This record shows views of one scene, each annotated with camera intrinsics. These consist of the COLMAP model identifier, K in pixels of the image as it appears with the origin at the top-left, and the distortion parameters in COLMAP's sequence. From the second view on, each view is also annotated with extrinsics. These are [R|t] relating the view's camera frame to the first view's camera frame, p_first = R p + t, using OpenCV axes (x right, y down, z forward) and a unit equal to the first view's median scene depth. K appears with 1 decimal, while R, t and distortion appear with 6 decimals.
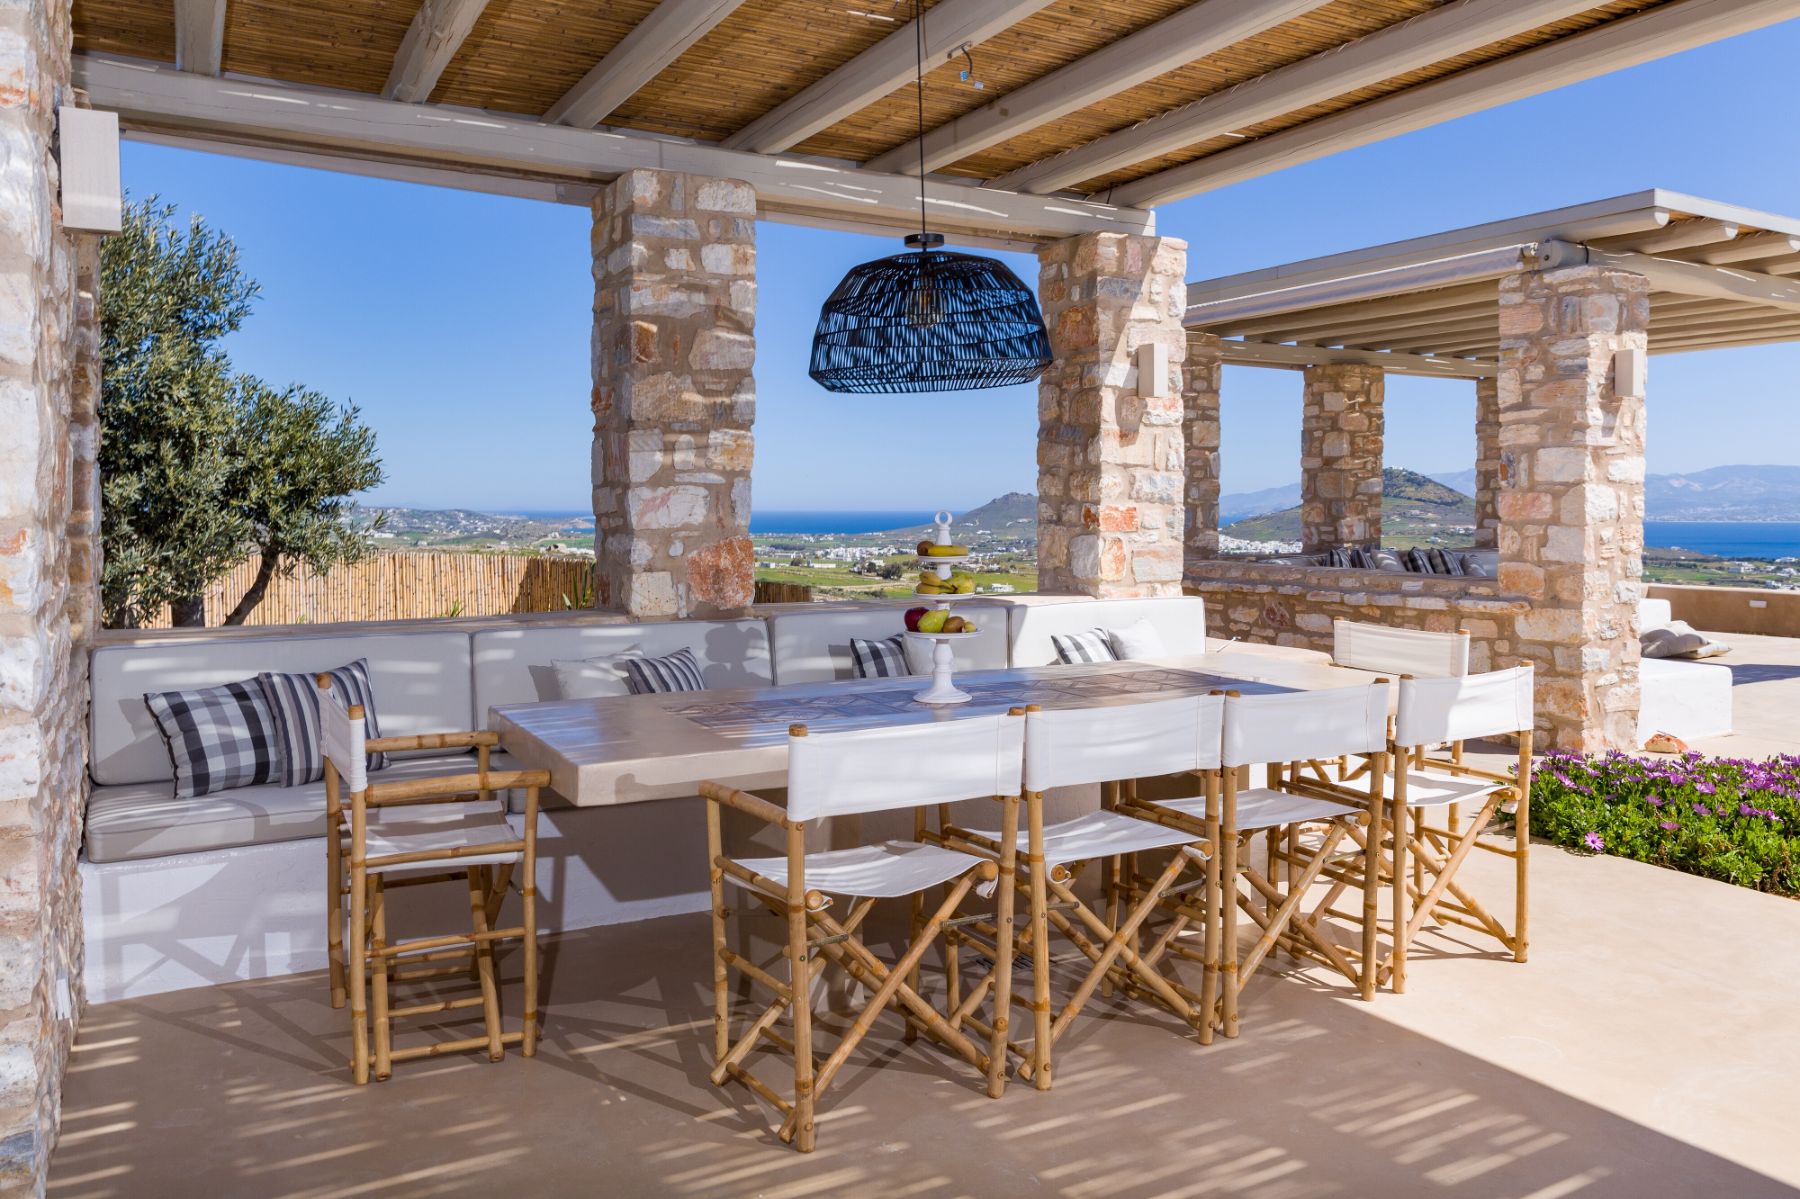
lens RADIAL K [[1290.3, 0, 898.8], [0, 1290.3, 517.1], [0, 0, 1]] dist [0.006973, 0.008648]
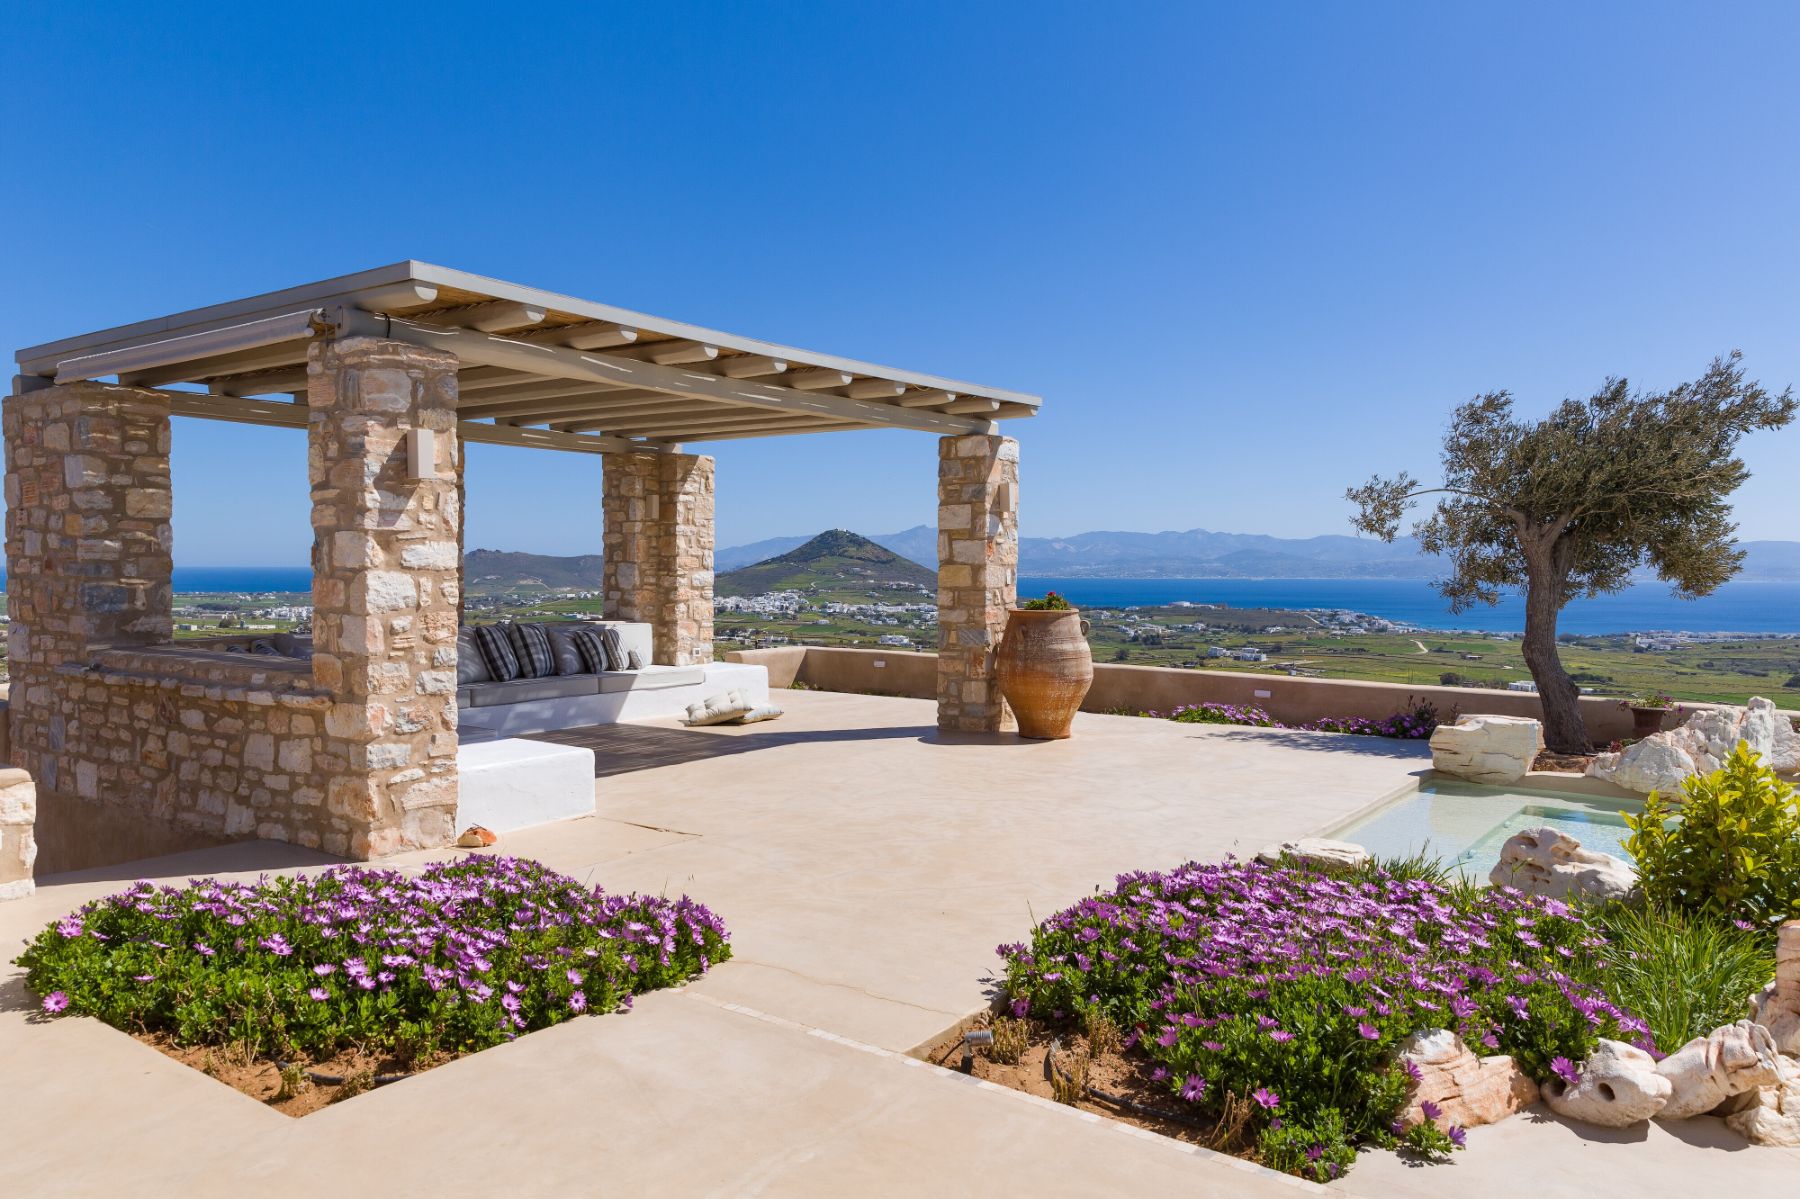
lens RADIAL K [[1243.4, 0, 902.1], [0, 1243.4, 592.7], [0, 0, 1]] dist [0.010153, 0.001599]
pose [[0.914914, -0.006008, 0.403604, 0.506979], [-0.000048, 0.999888, 0.014993, -0.022657], [-0.403649, -0.013737, 0.914811, 0.016558]]
